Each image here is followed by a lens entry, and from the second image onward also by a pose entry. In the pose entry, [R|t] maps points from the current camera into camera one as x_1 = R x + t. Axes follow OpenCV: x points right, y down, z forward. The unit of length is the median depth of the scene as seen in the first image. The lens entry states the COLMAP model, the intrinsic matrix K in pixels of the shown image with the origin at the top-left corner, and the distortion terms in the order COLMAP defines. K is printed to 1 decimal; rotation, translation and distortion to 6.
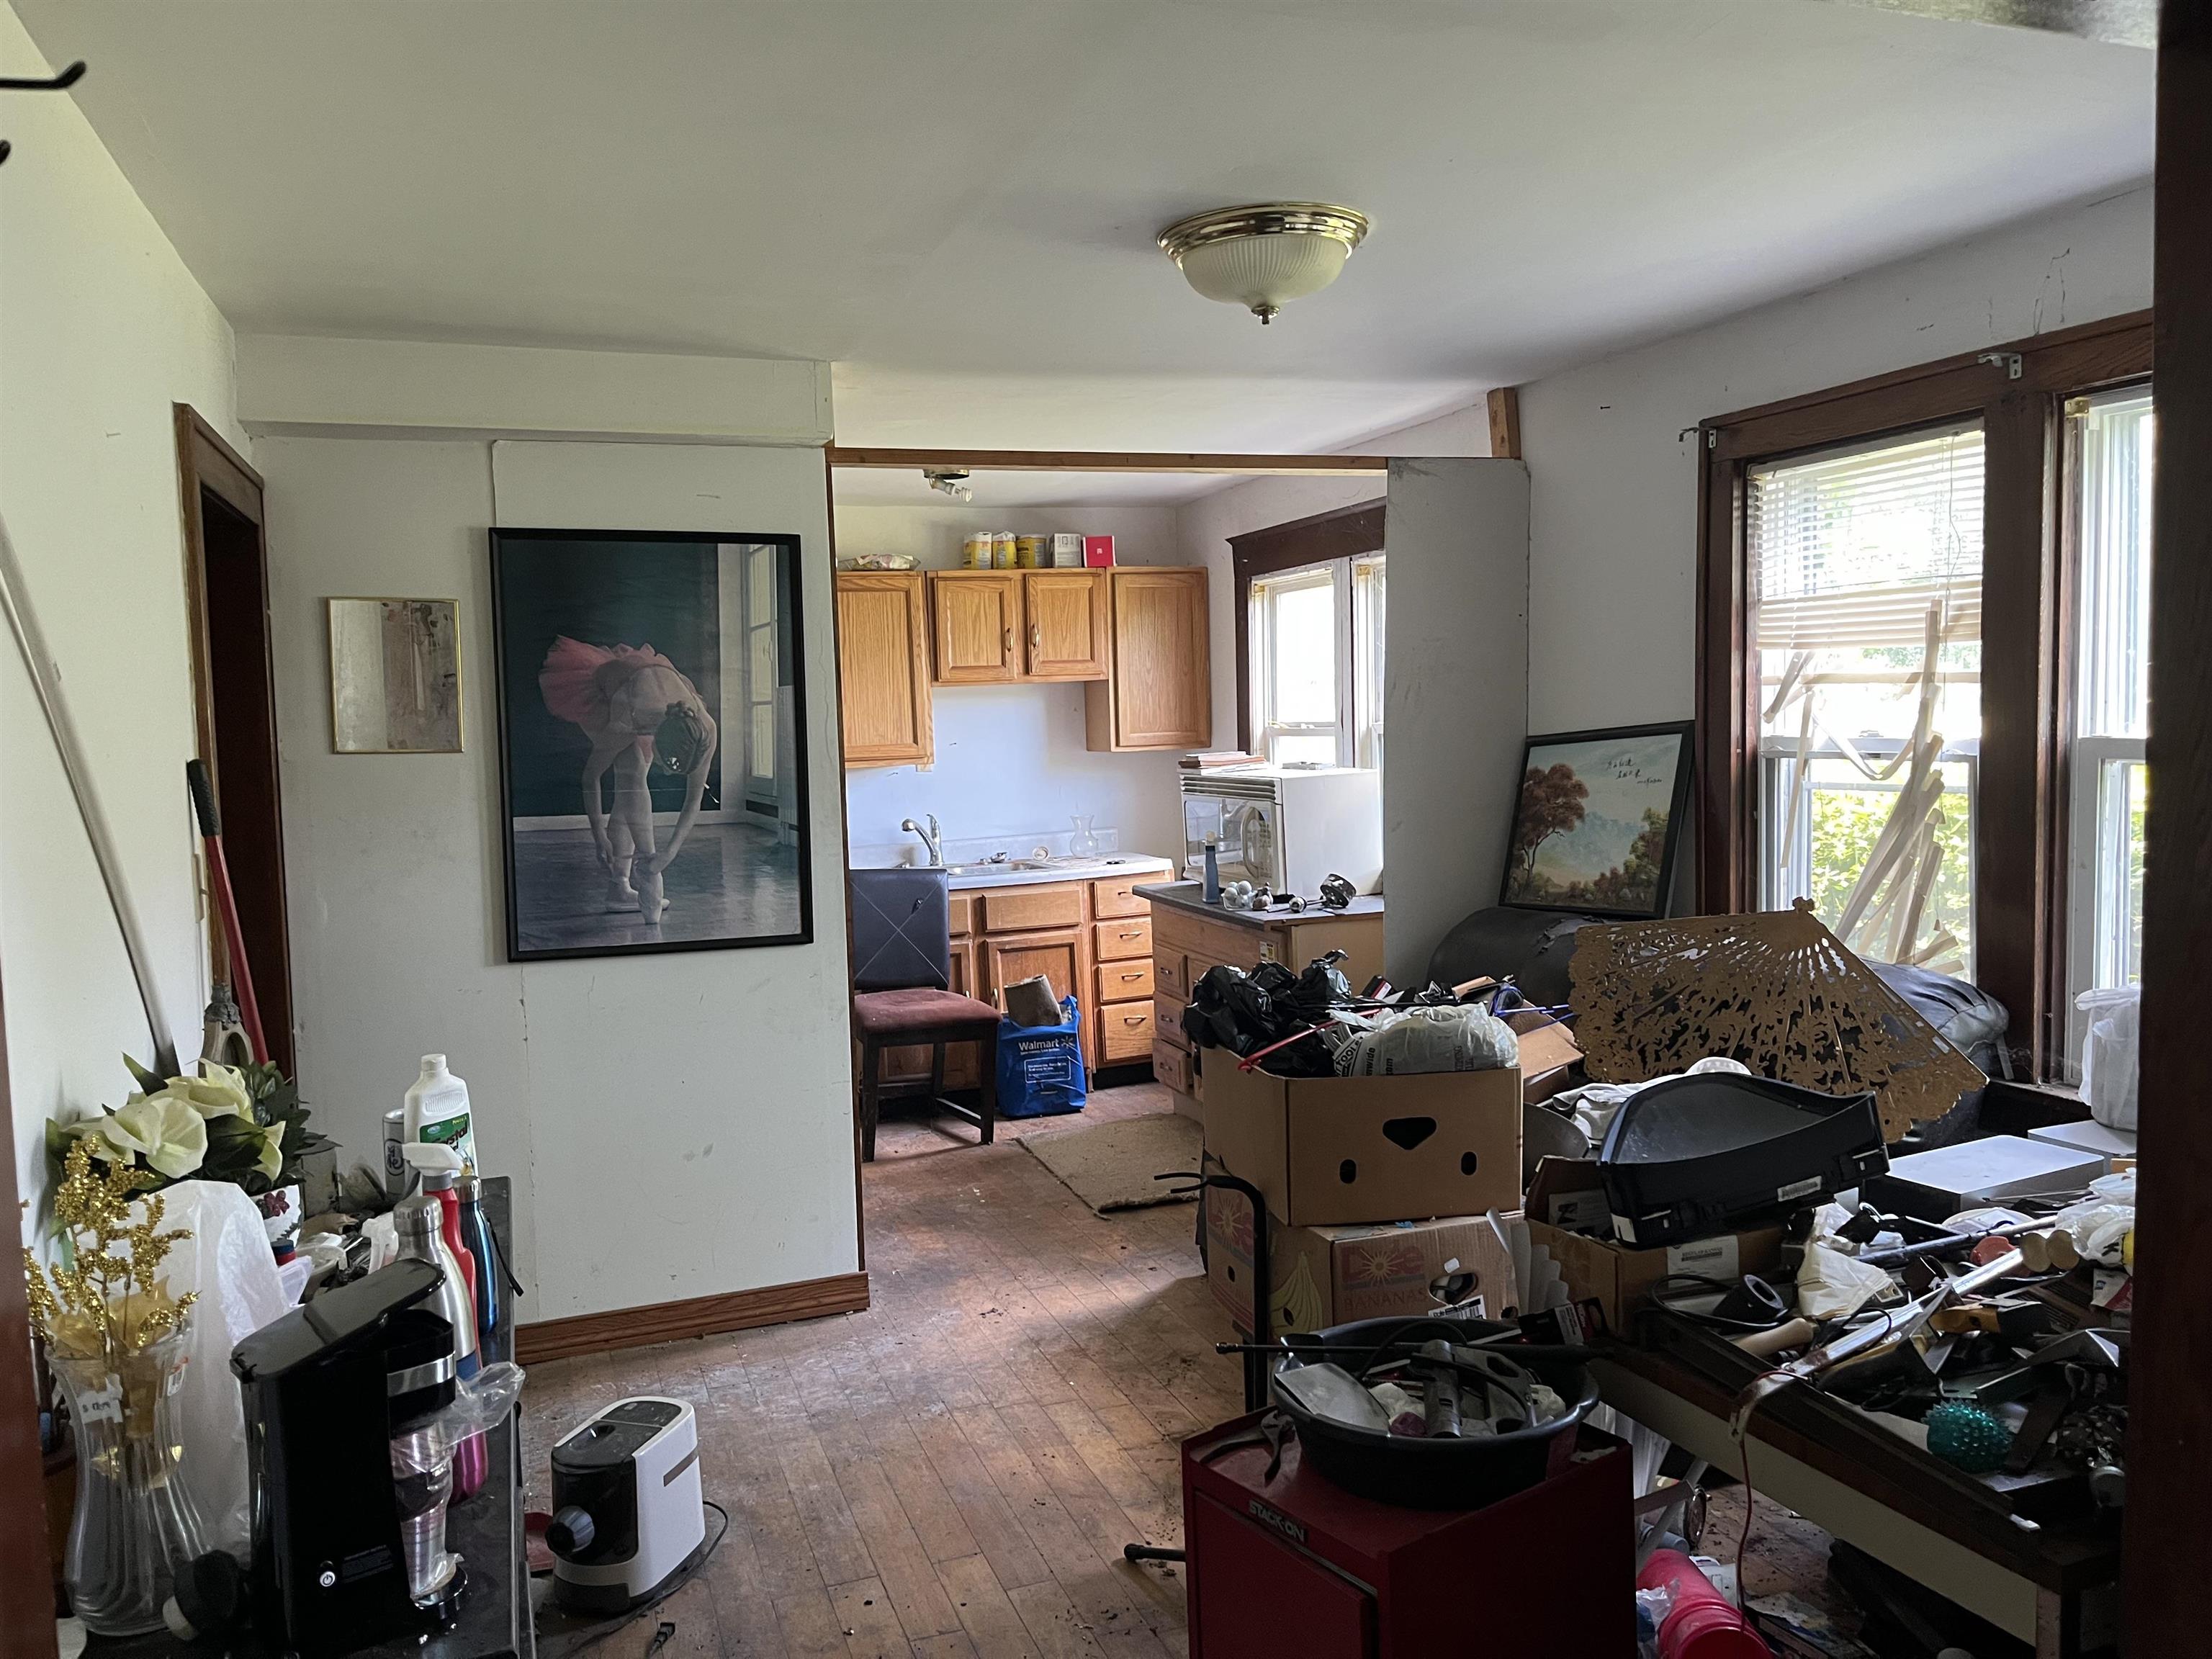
lens RADIAL K [[1677.7, 0, 1104.4], [0, 1677.7, 833.4], [0, 0, 1]] dist [0.062413, -0.075183]
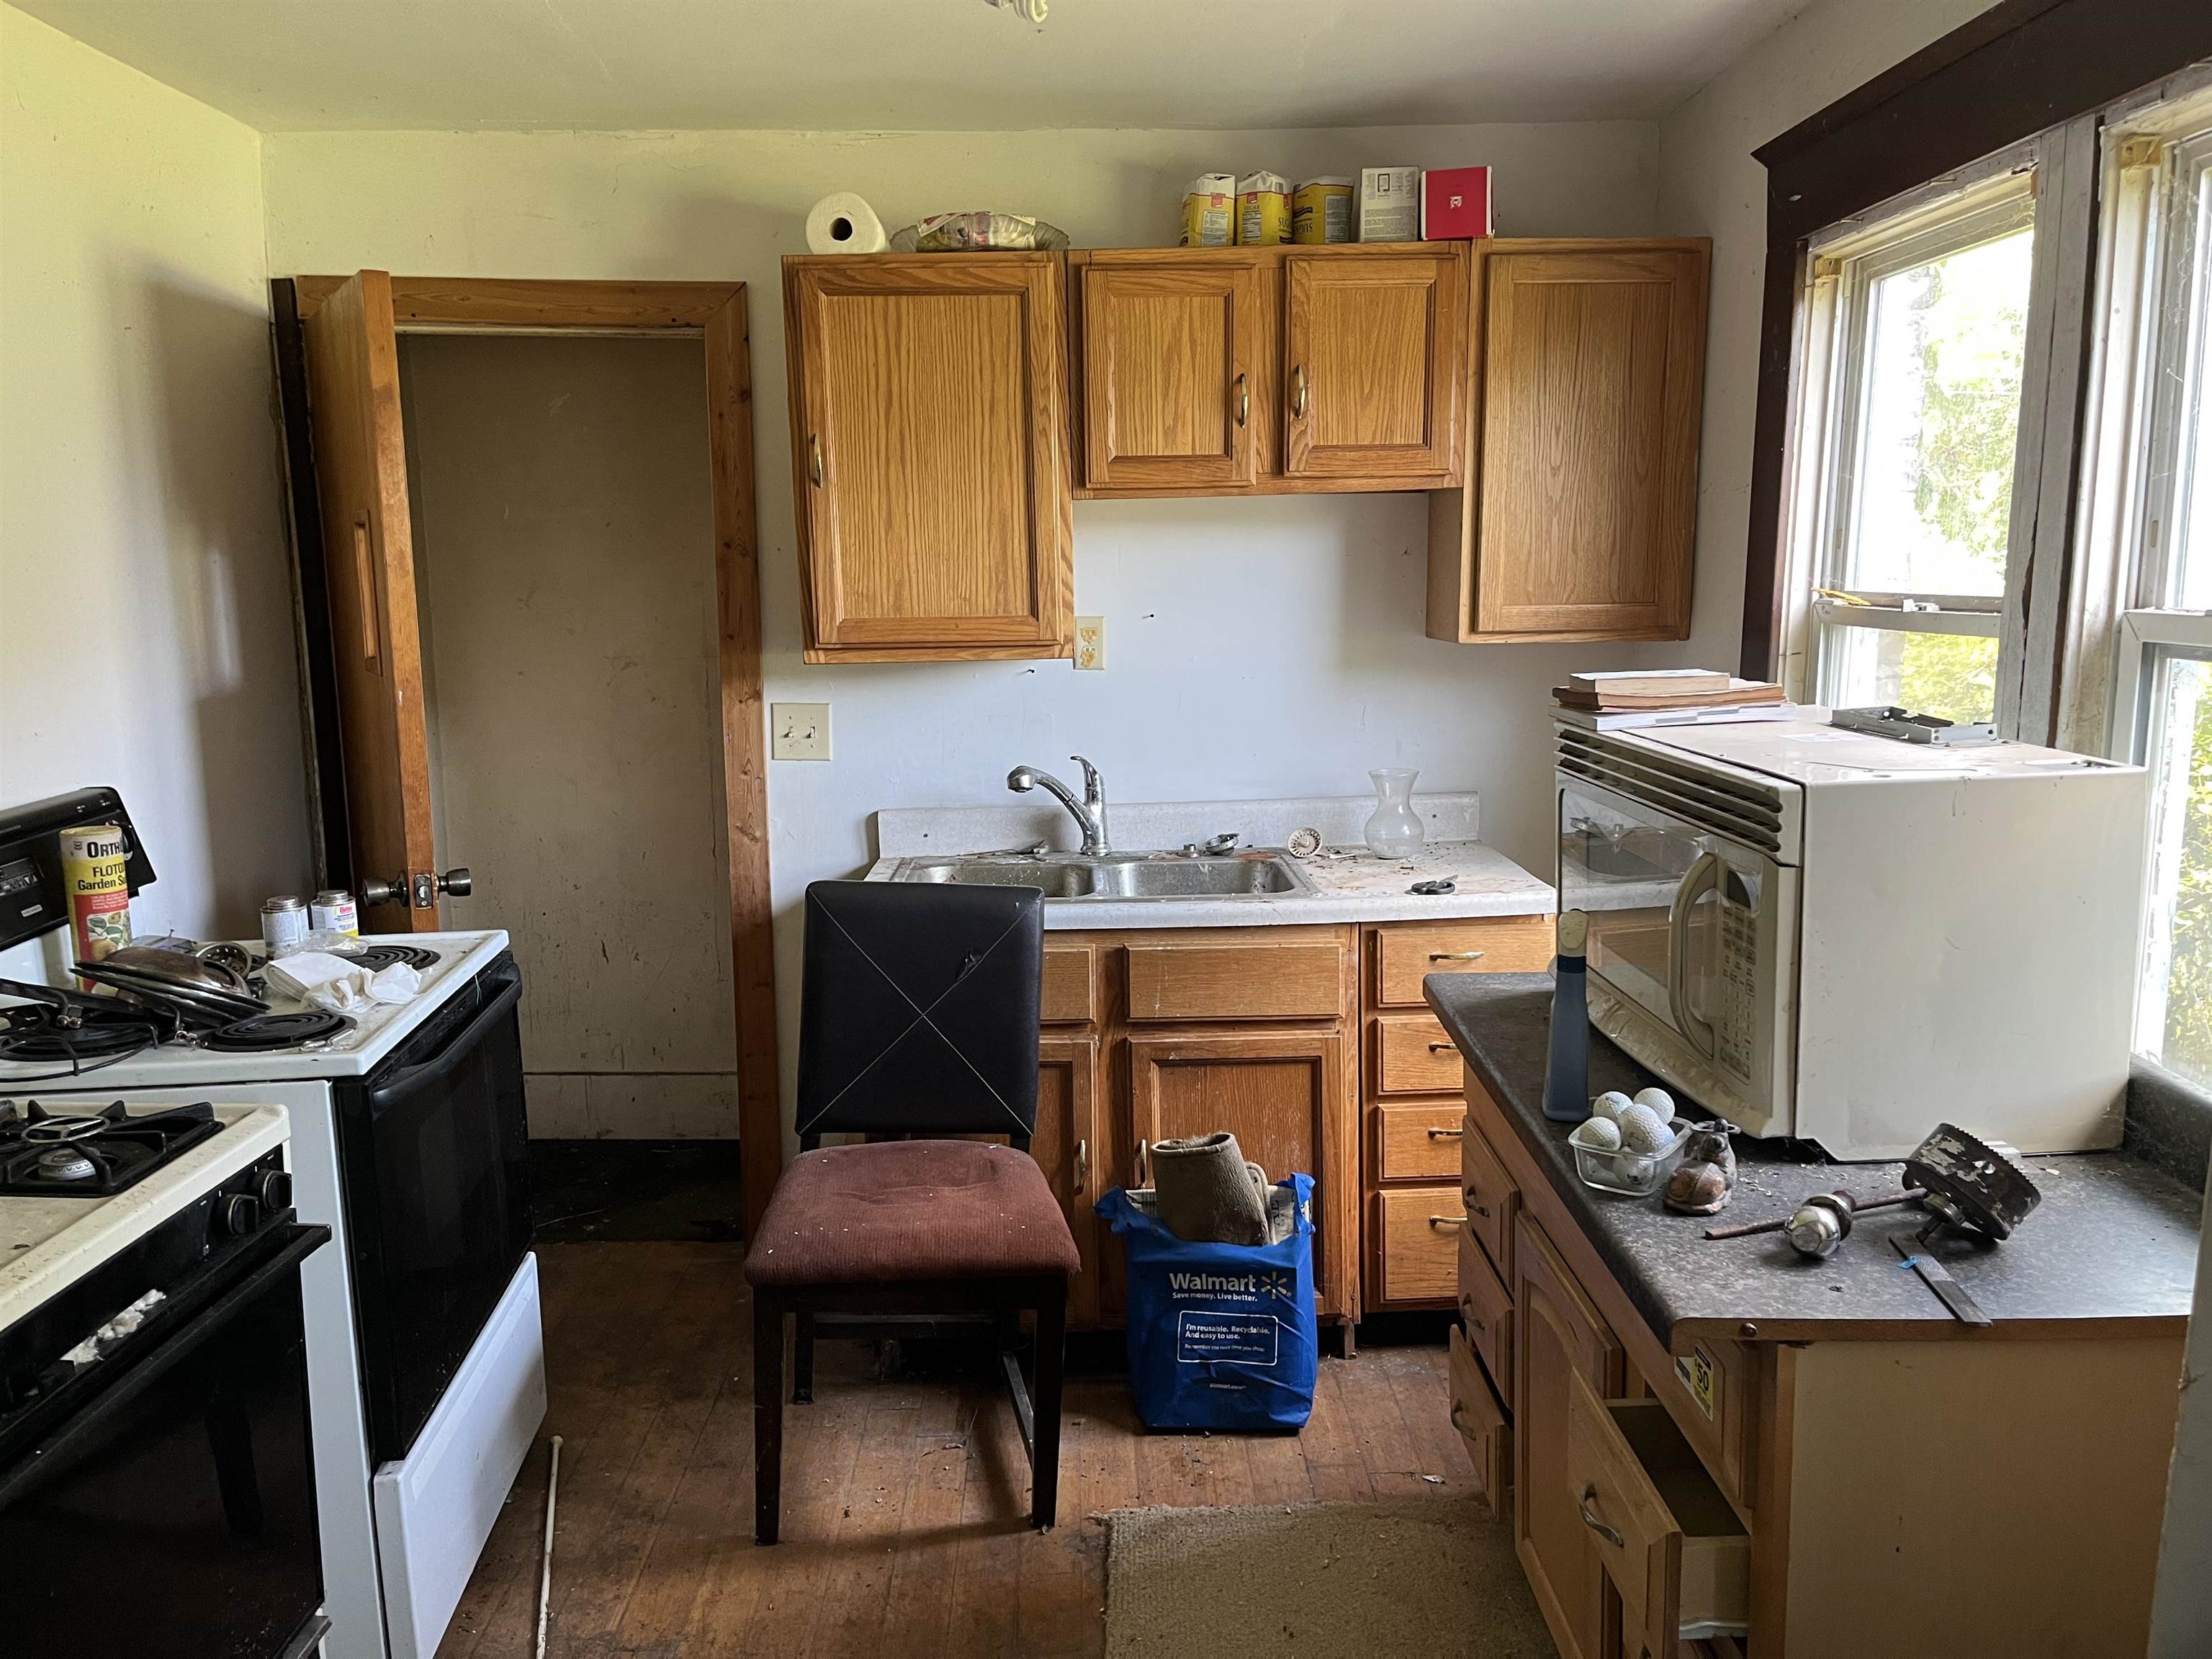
lens RADIAL K [[1677.7, 0, 1103.0], [0, 1677.7, 824.8], [0, 0, 1]] dist [0.062413, -0.075183]
pose [[0.943418, 0.075017, -0.323009, 0.069341], [-0.044308, 0.993858, 0.101406, -0.042913], [0.328632, -0.081356, 0.940947, 0.534486]]
